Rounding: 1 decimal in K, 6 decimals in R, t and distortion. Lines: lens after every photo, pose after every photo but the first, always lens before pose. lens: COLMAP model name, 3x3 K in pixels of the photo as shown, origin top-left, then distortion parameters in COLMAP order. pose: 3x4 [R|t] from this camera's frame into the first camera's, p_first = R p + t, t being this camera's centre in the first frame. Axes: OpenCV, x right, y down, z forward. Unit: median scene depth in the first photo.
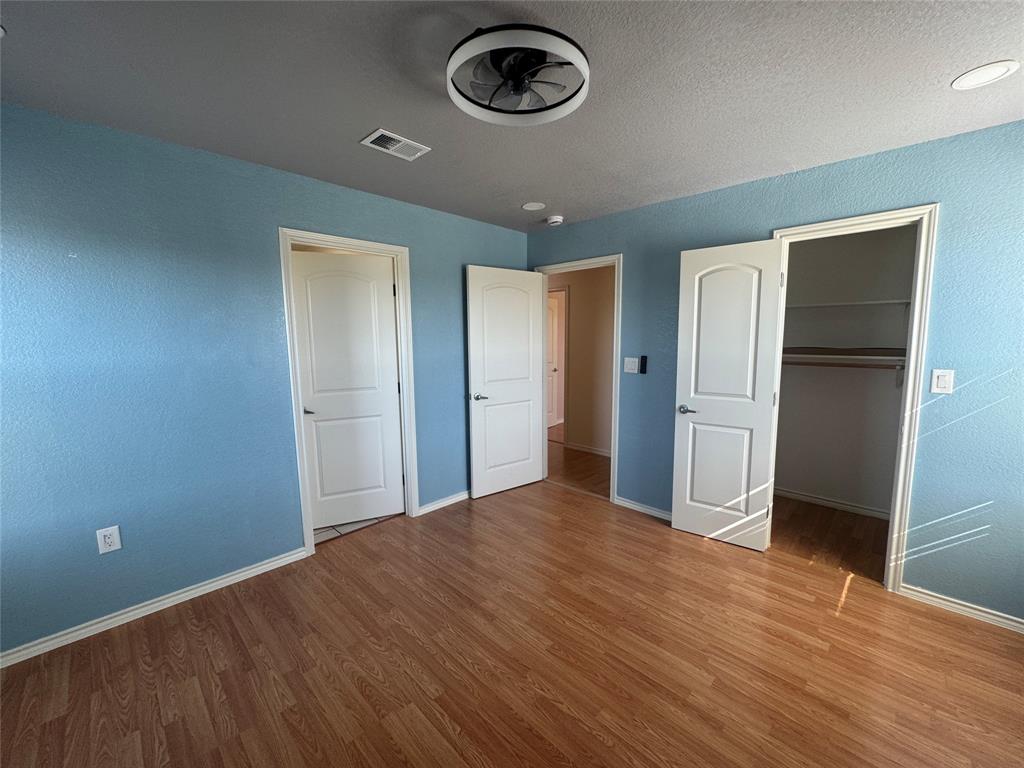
lens RADIAL K [[411.0, 0, 510.4], [0, 411.0, 383.0], [0, 0, 1]] dist [-0.006360, 0.000846]
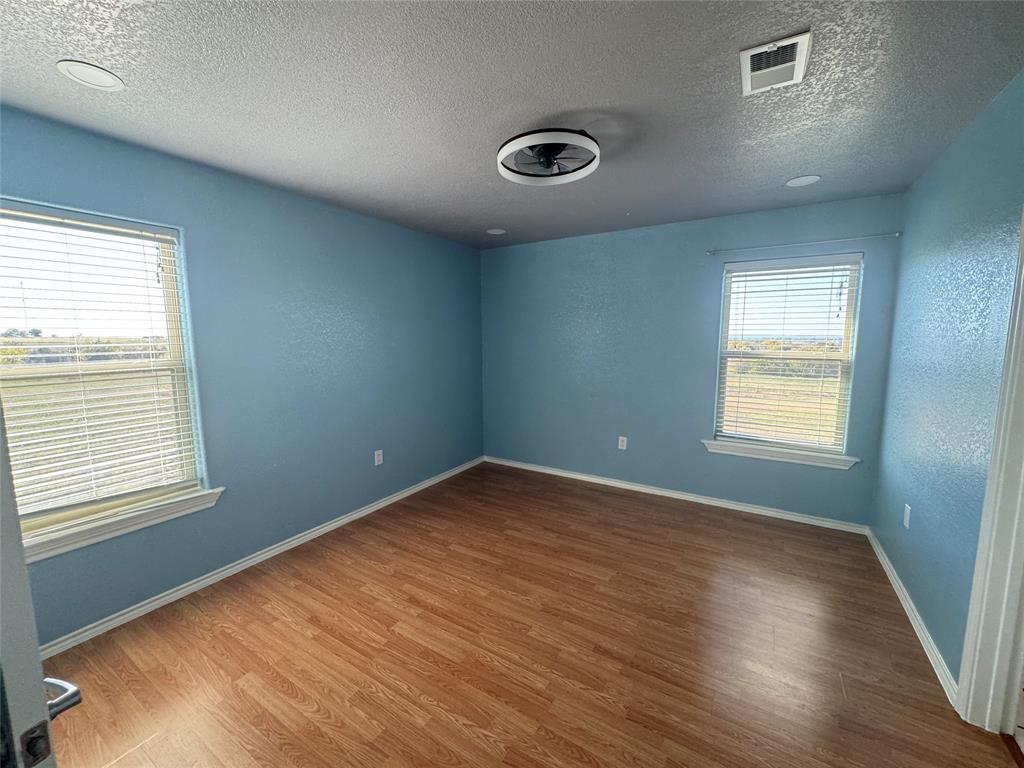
lens RADIAL K [[411.0, 0, 513.3], [0, 411.0, 384.5], [0, 0, 1]] dist [-0.006360, 0.000846]
pose [[-0.973537, 0.038481, -0.225264, 0.369144], [-0.015032, 0.972803, 0.231145, -0.241962], [0.228033, 0.228414, -0.946482, 1.936229]]
